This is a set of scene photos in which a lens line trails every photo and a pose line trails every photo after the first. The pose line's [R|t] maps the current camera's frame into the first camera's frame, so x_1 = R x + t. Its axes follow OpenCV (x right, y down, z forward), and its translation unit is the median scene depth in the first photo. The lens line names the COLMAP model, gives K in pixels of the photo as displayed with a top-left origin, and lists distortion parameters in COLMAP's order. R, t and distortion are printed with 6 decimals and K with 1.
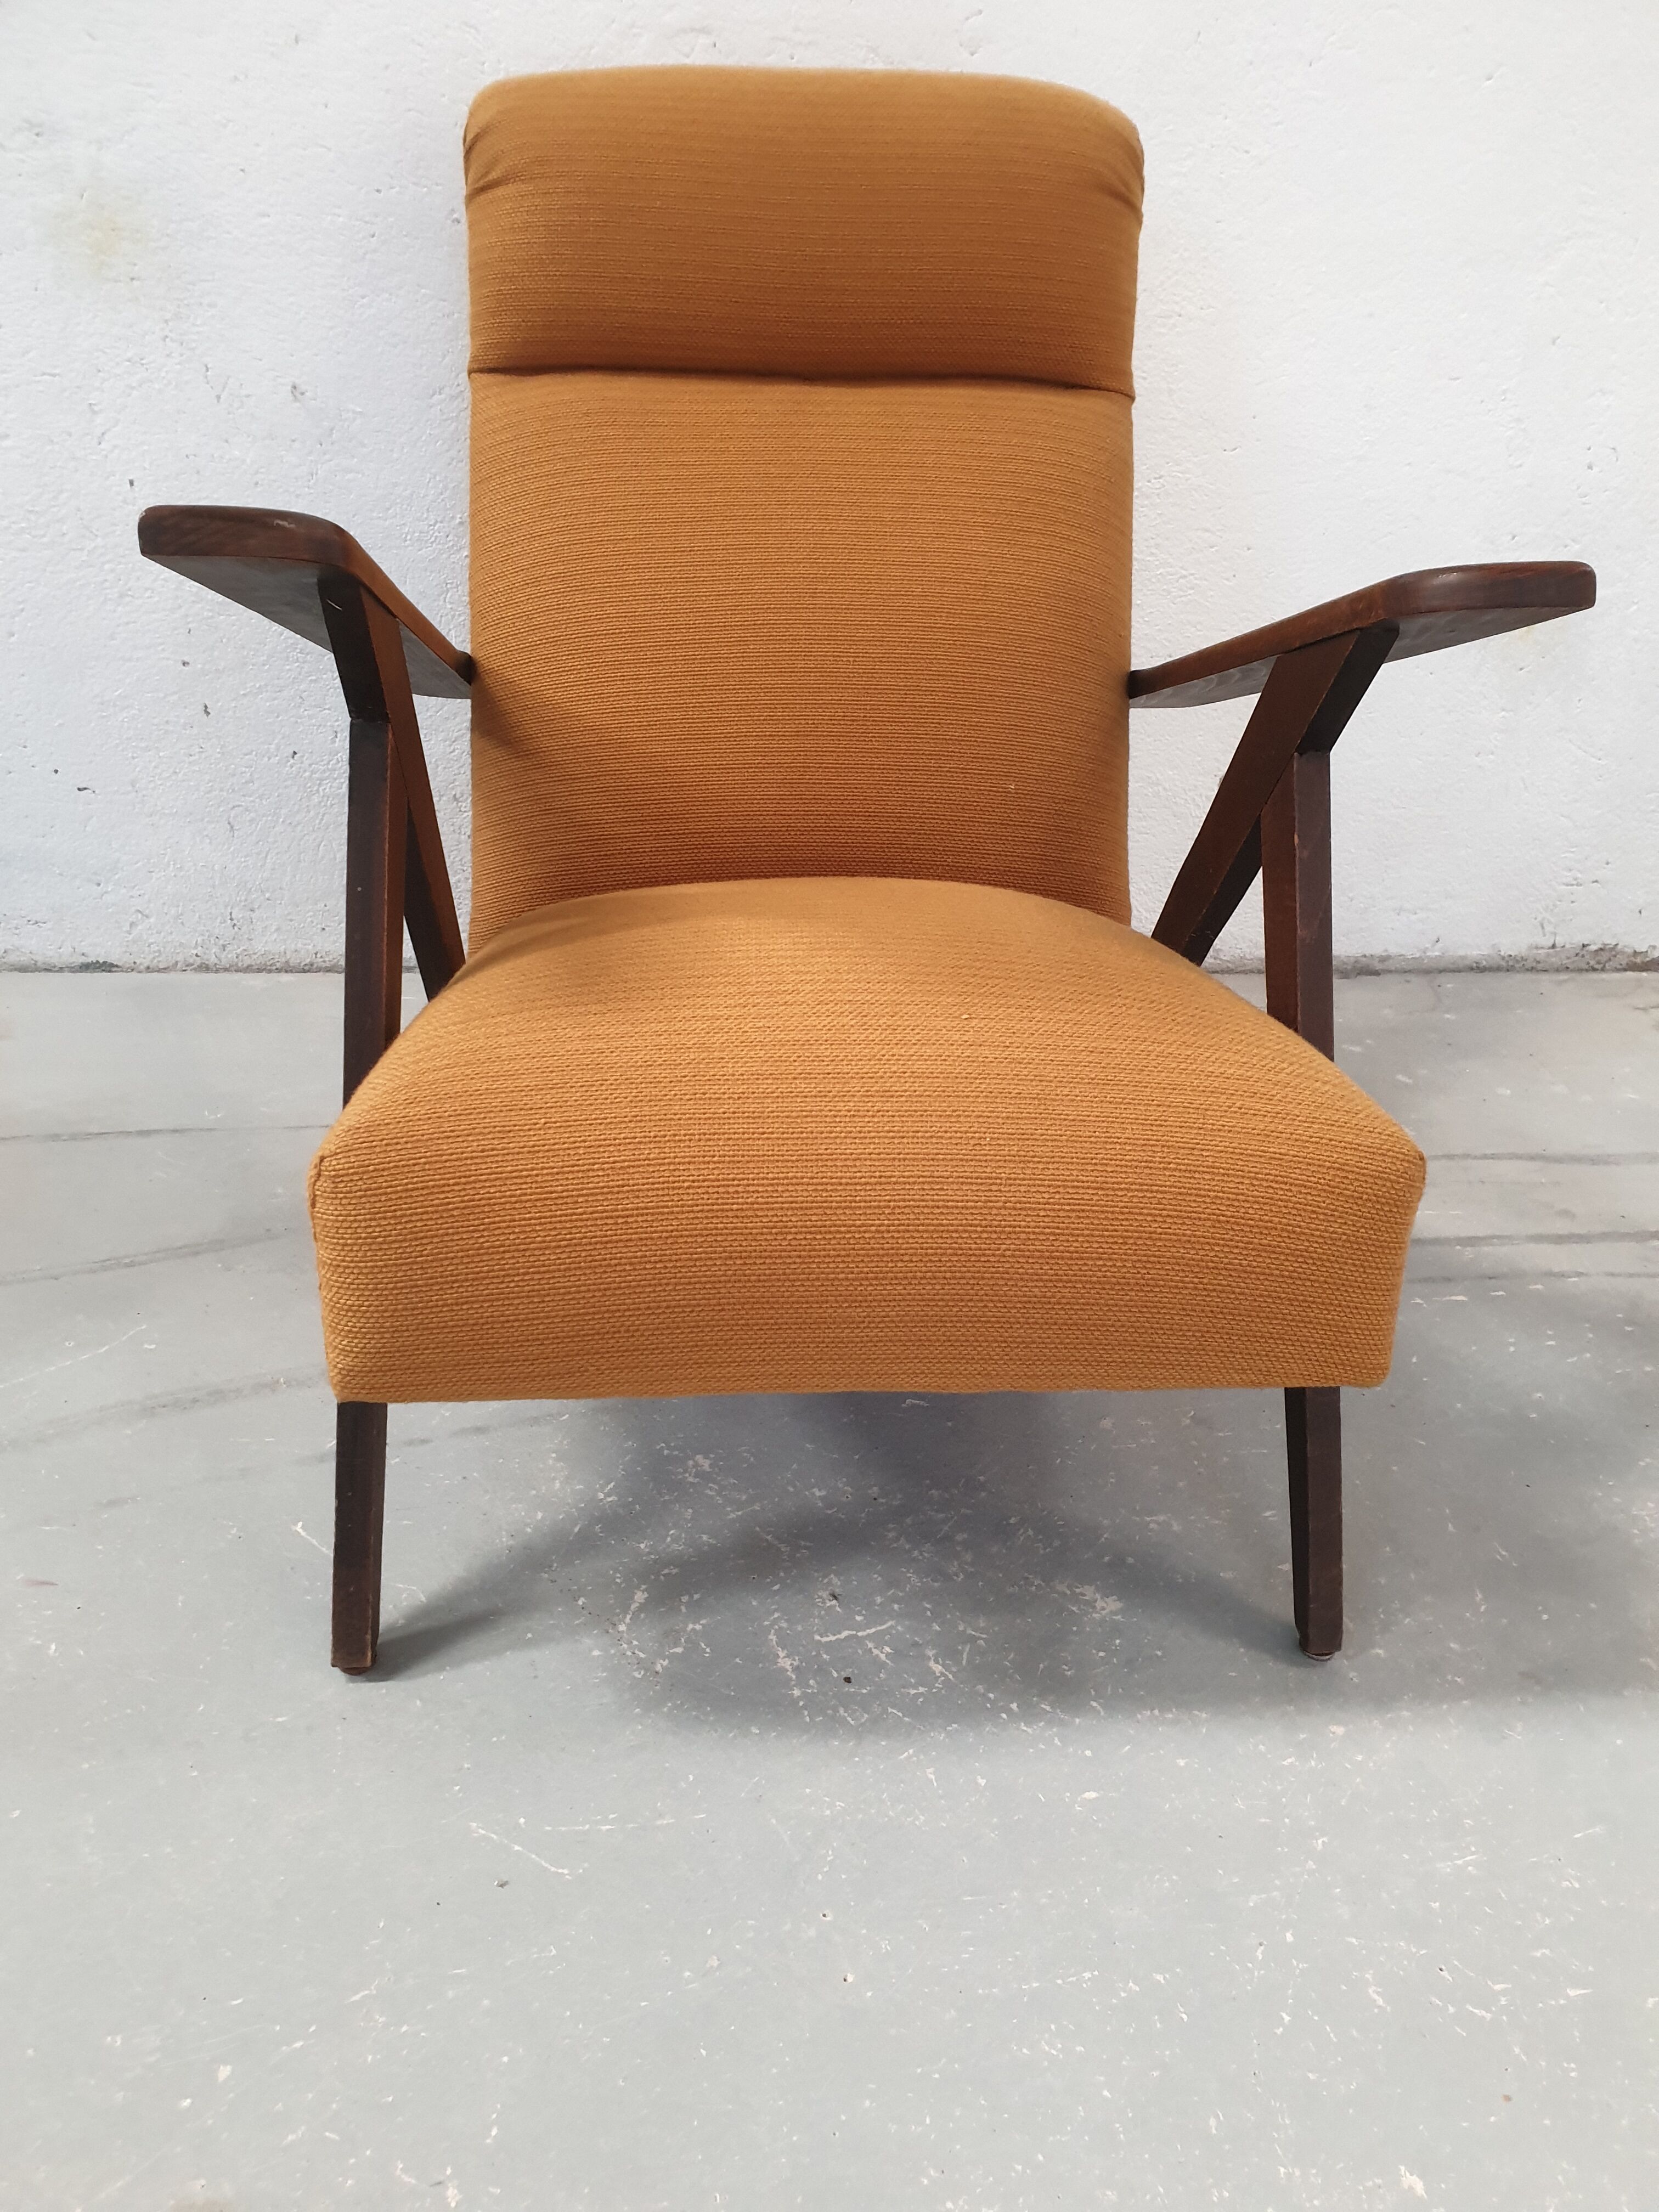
lens RADIAL K [[1732.9, 0, 837.7], [0, 1732.9, 1101.0], [0, 0, 1]] dist [-0.009925, 0.034561]
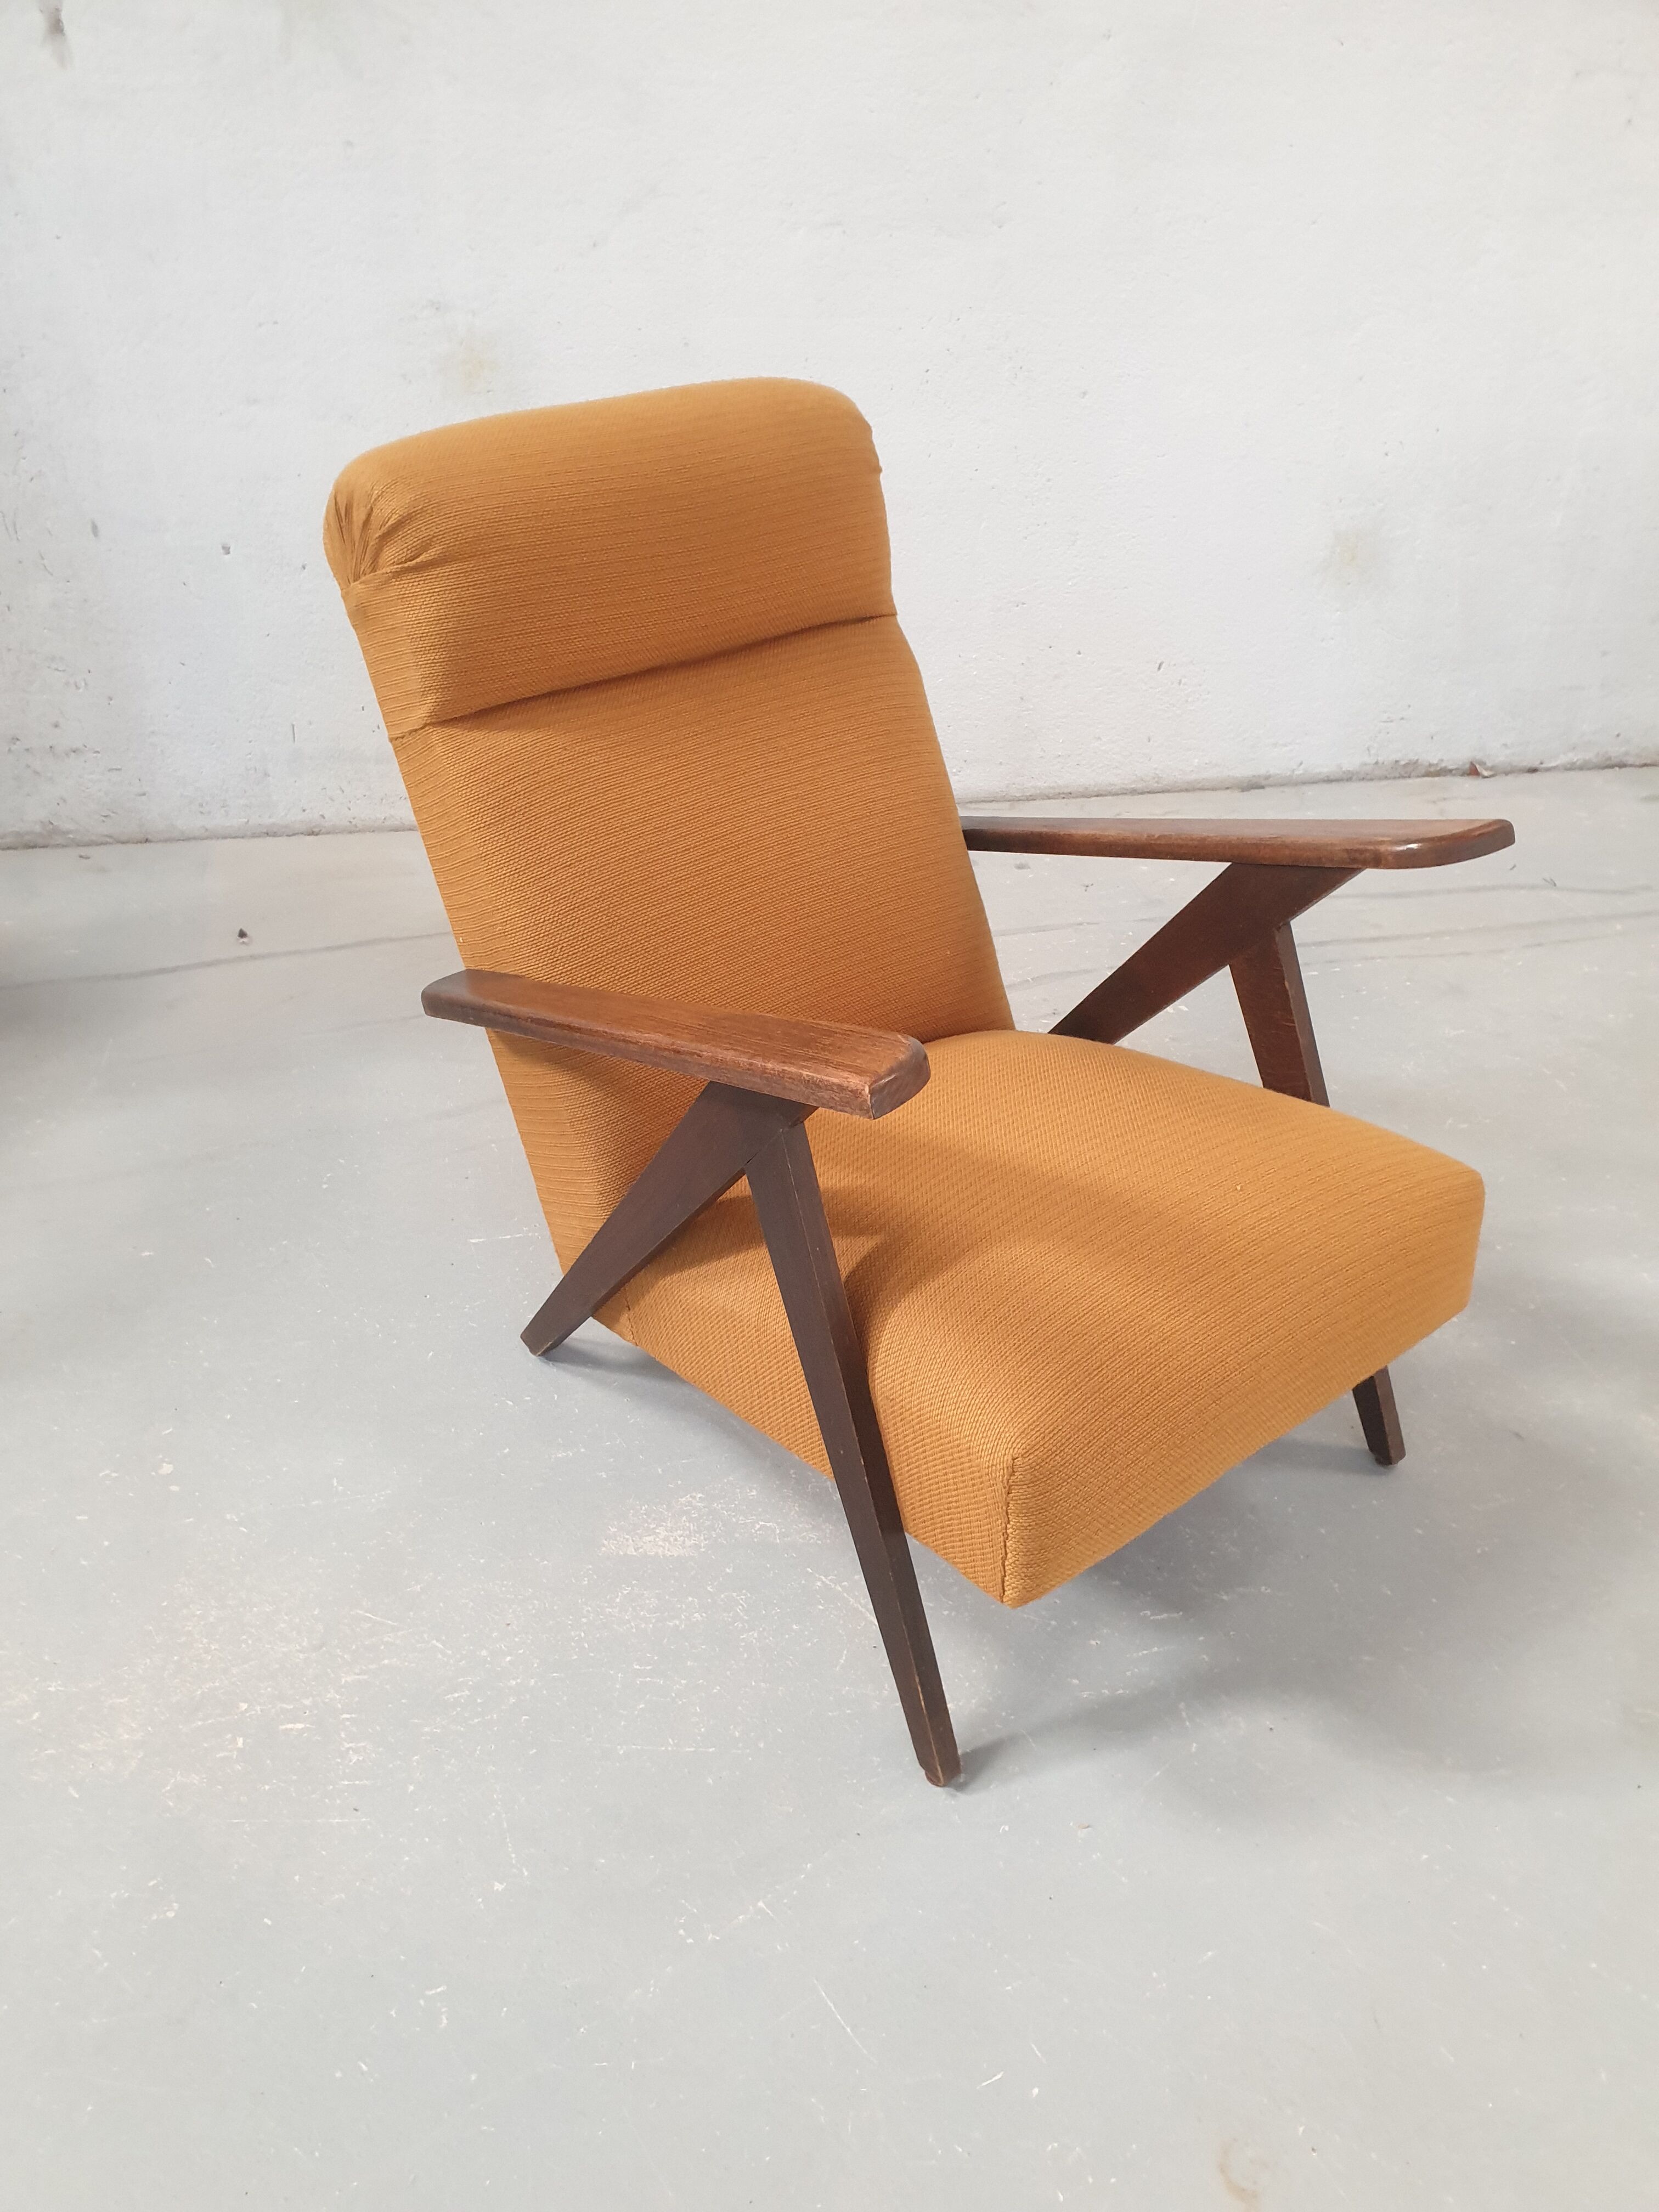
lens RADIAL K [[1732.9, 0, 830.0], [0, 1732.9, 1108.0], [0, 0, 1]] dist [-0.009925, 0.034561]
pose [[0.996912, -0.060472, 0.050094, -0.223111], [0.055191, 0.993373, 0.100814, 0.044295], [-0.055859, -0.097738, 0.993643, -0.717314]]
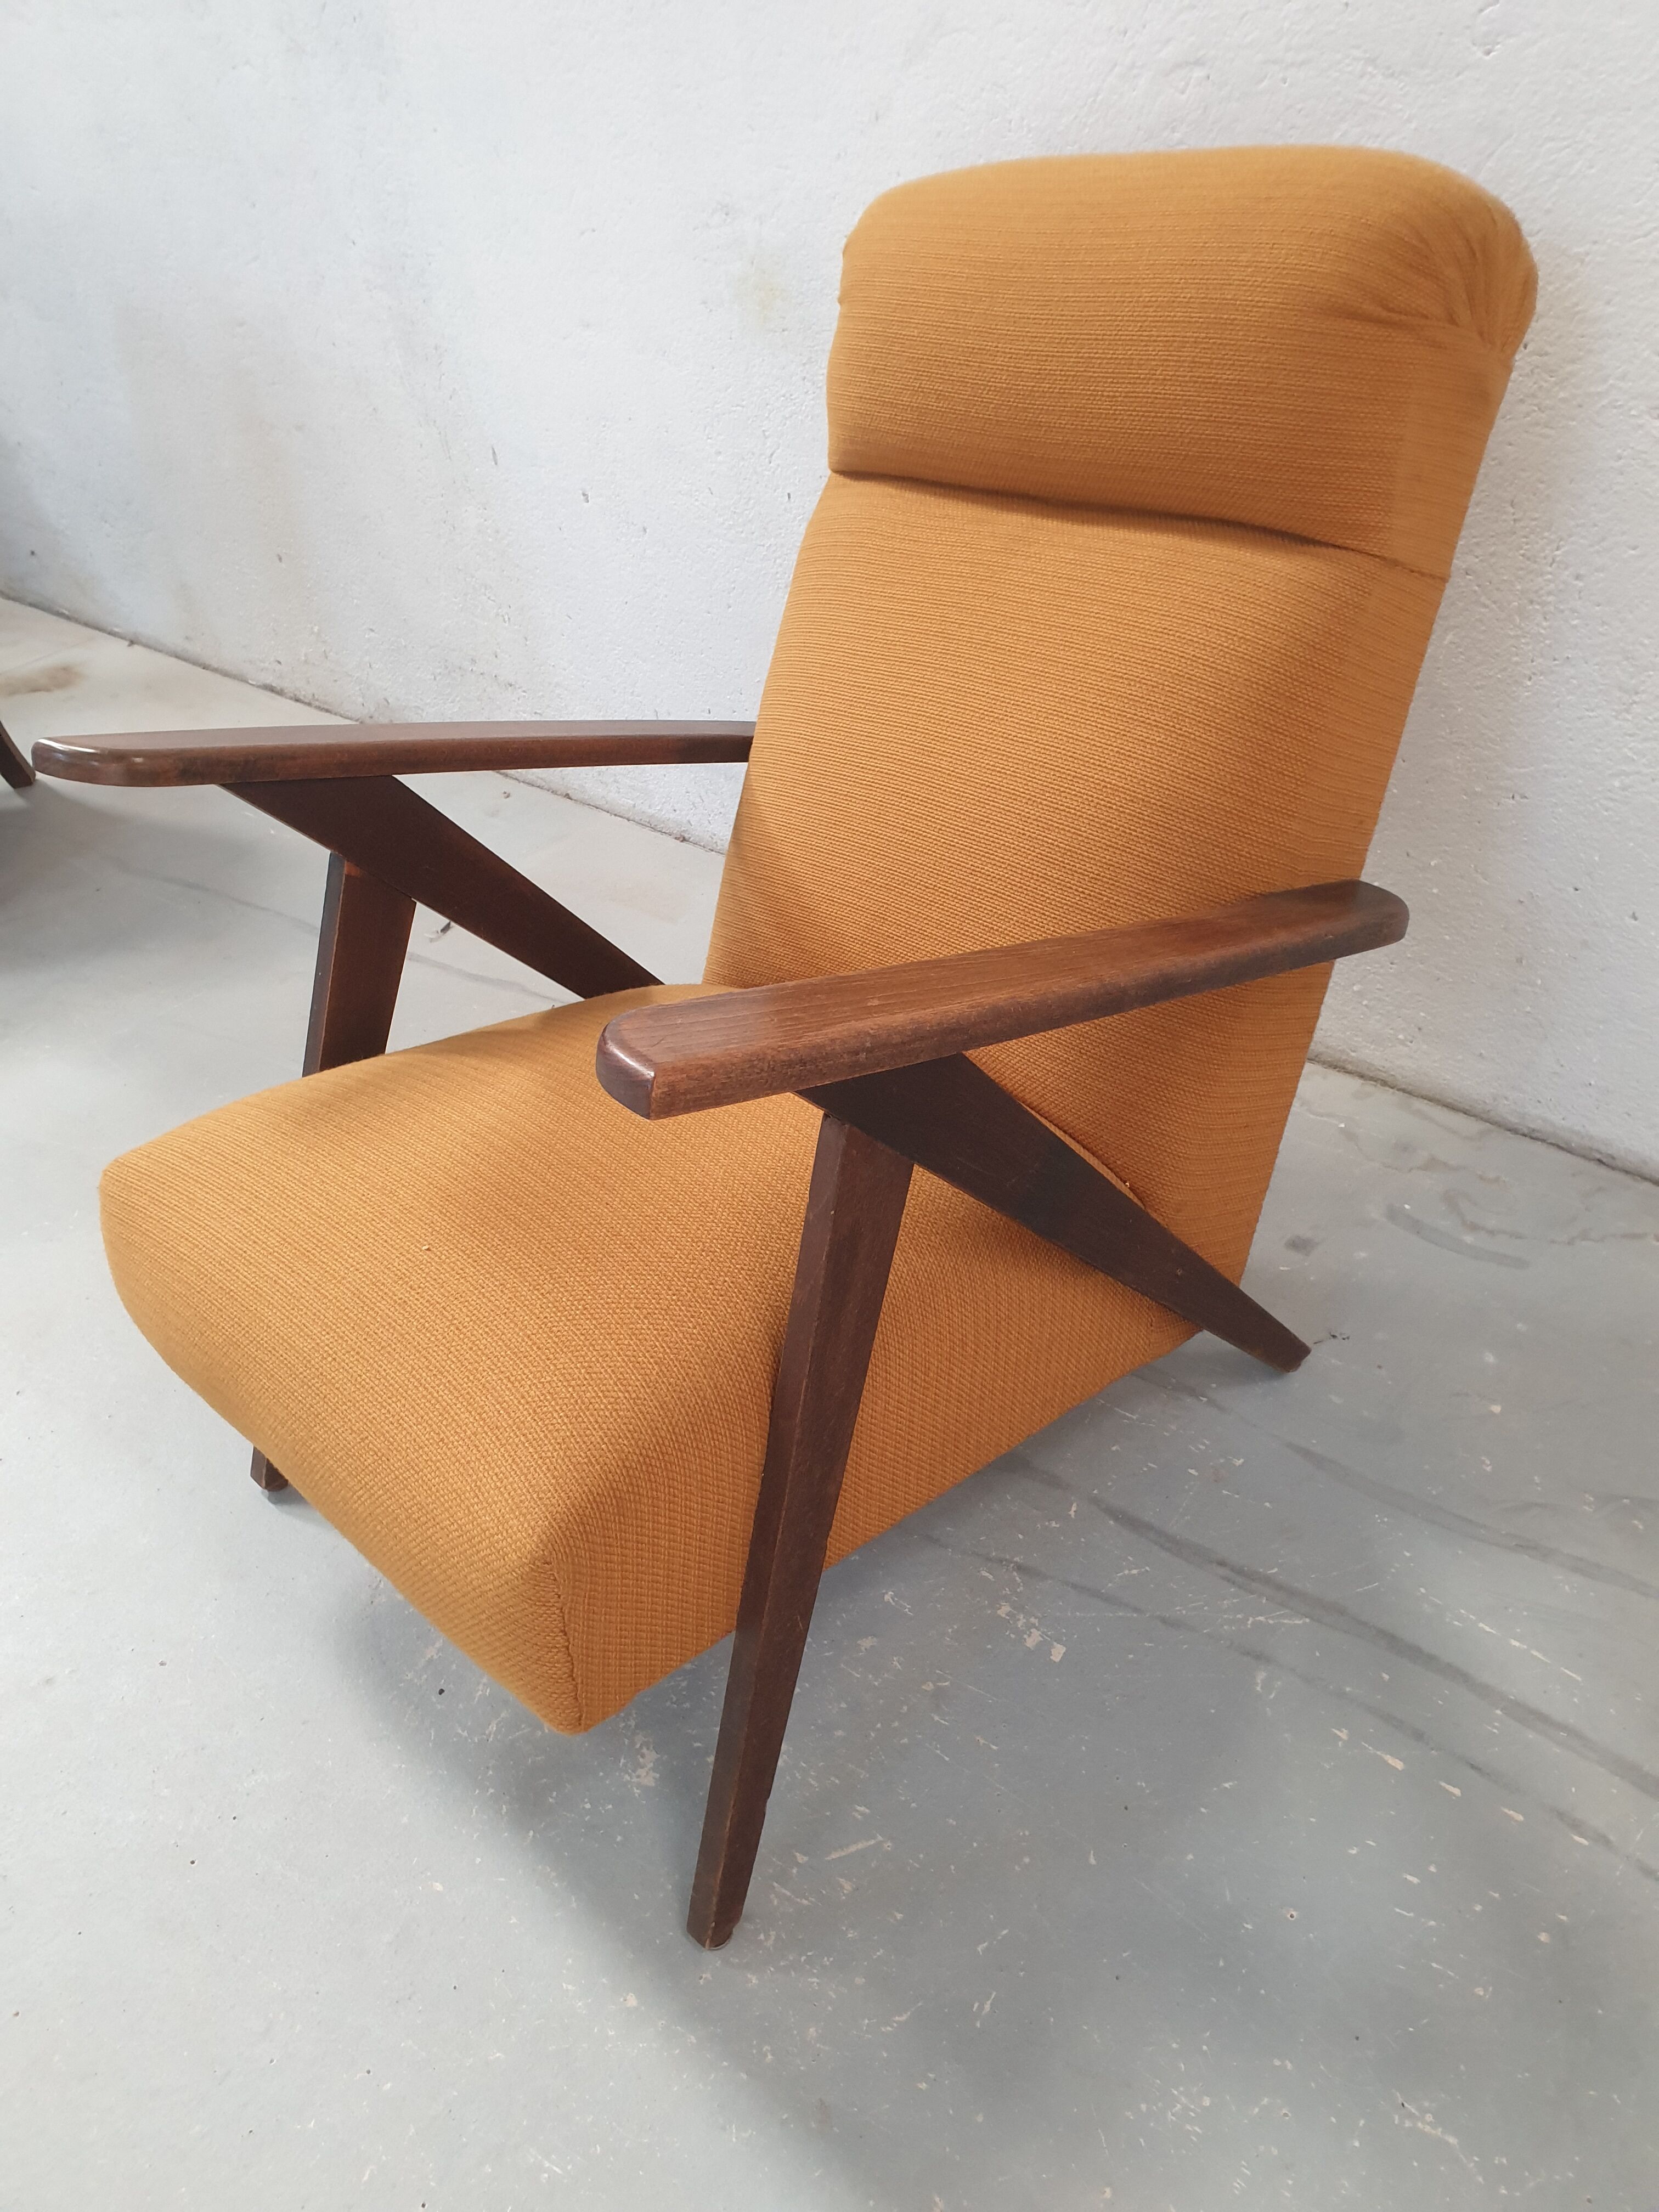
lens RADIAL K [[1732.9, 0, 831.6], [0, 1732.9, 1090.4], [0, 0, 1]] dist [-0.009925, 0.034561]
pose [[0.623484, 0.335245, -0.706313, 0.636113], [-0.219861, 0.942128, 0.253094, -0.311729], [0.750286, -0.002509, 0.661109, 0.272600]]
